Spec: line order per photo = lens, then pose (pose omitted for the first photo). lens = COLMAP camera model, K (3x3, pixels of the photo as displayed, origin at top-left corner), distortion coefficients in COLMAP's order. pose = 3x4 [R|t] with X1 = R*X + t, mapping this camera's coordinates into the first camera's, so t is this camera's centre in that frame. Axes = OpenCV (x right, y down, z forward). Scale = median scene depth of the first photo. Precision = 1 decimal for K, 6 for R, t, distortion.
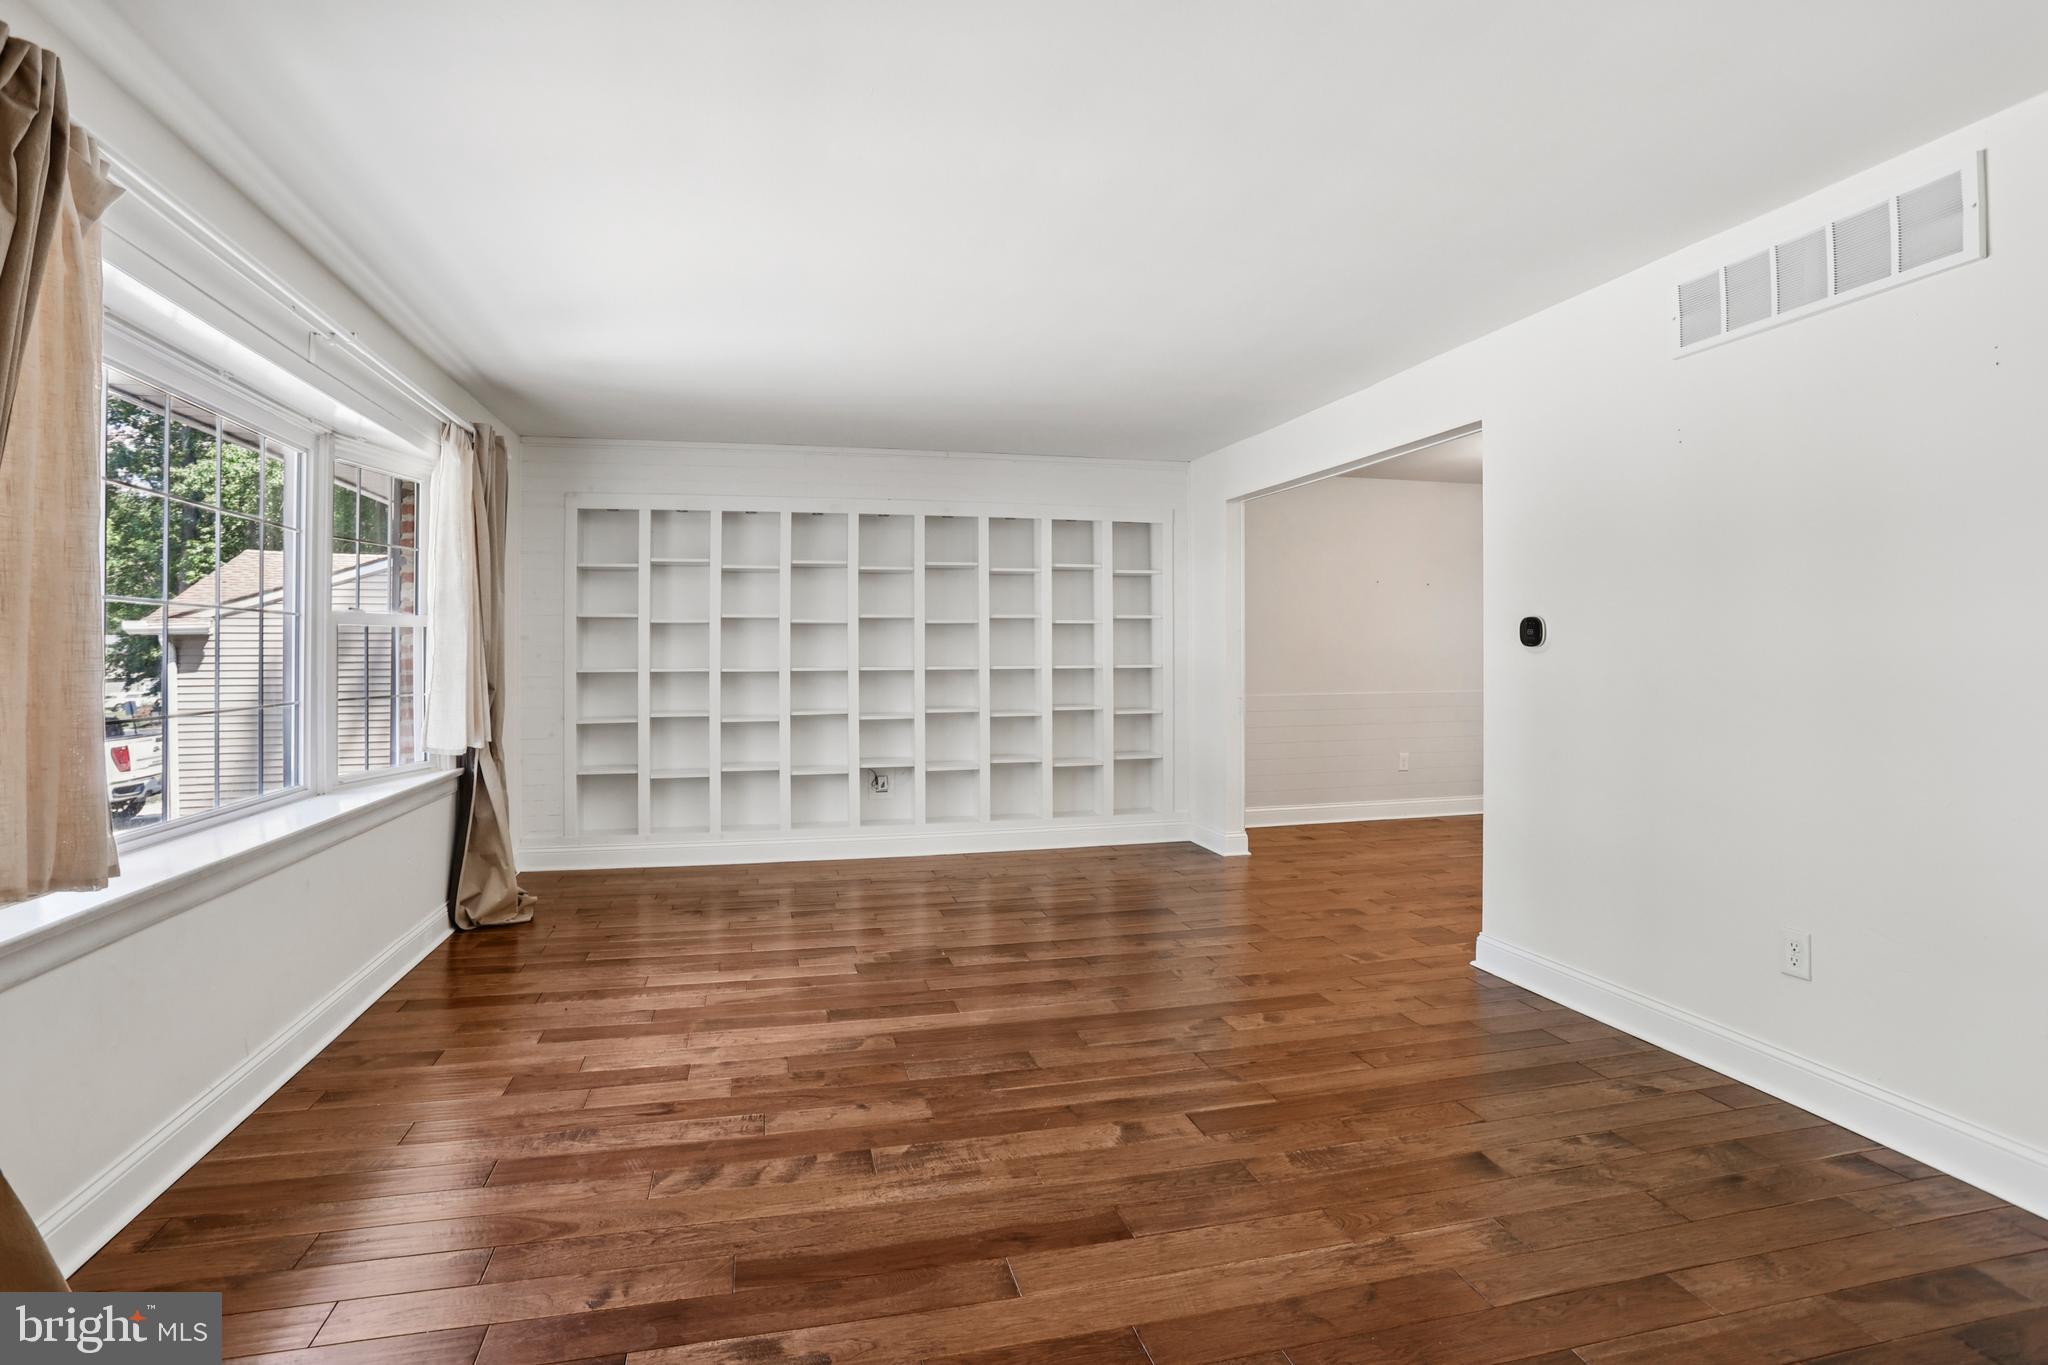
lens RADIAL K [[1035.7, 0, 1029.9], [0, 1035.7, 668.0], [0, 0, 1]] dist [-0.068273, 0.029388]
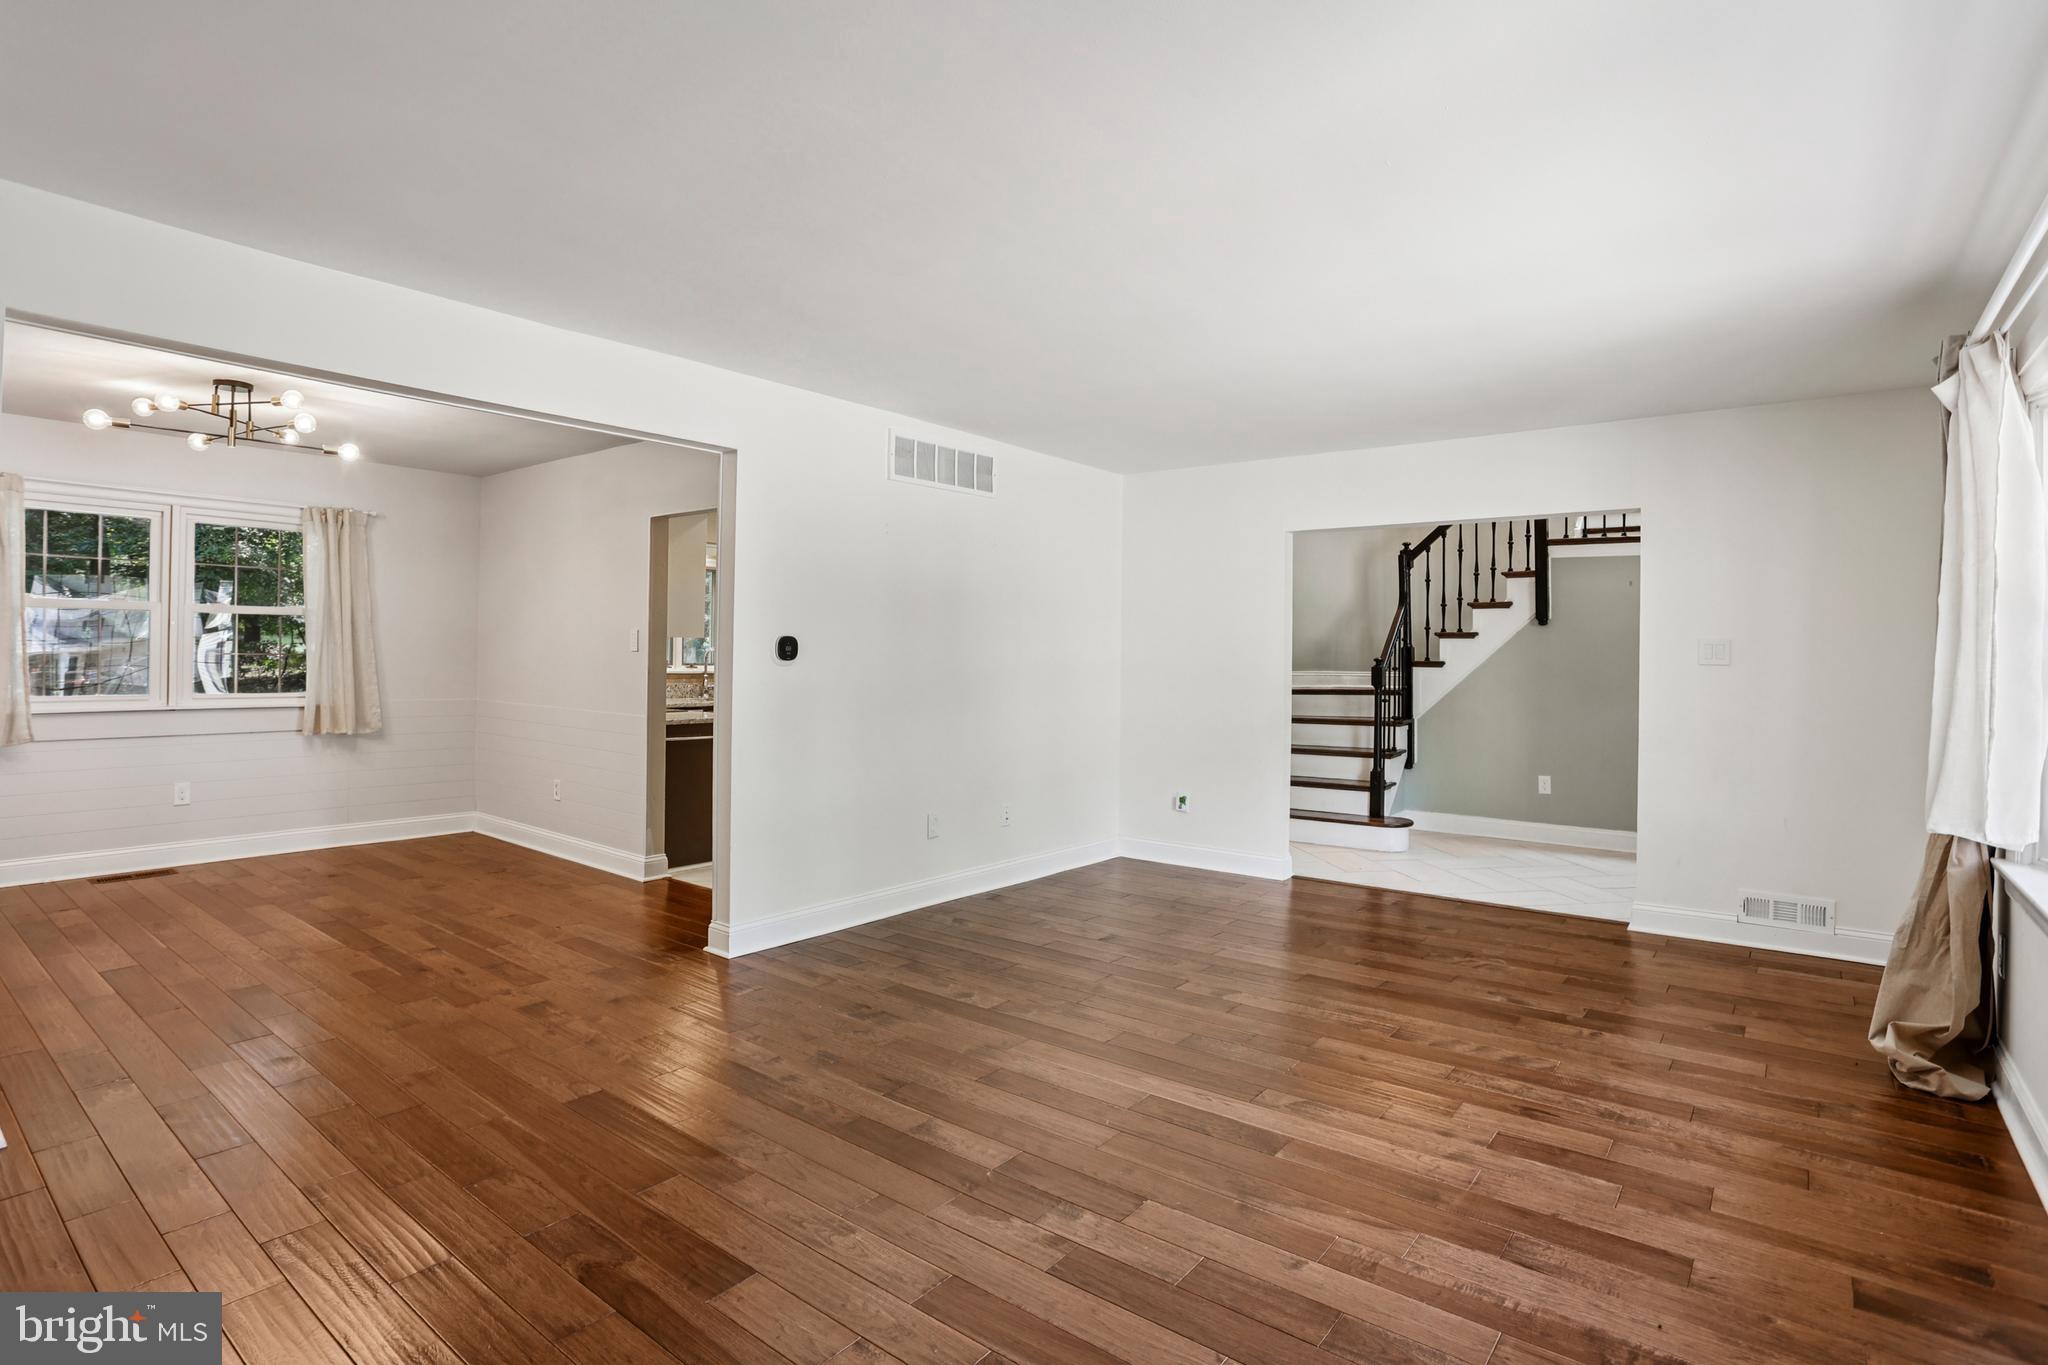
lens RADIAL K [[1025.3, 0, 1008.9], [0, 1025.3, 650.4], [0, 0, 1]] dist [-0.067779, 0.026966]
pose [[-0.605339, -0.000618, 0.795967, -0.919064], [-0.000241, 1.000000, 0.000594, -0.048558], [-0.795968, 0.000168, -0.605339, 2.210943]]
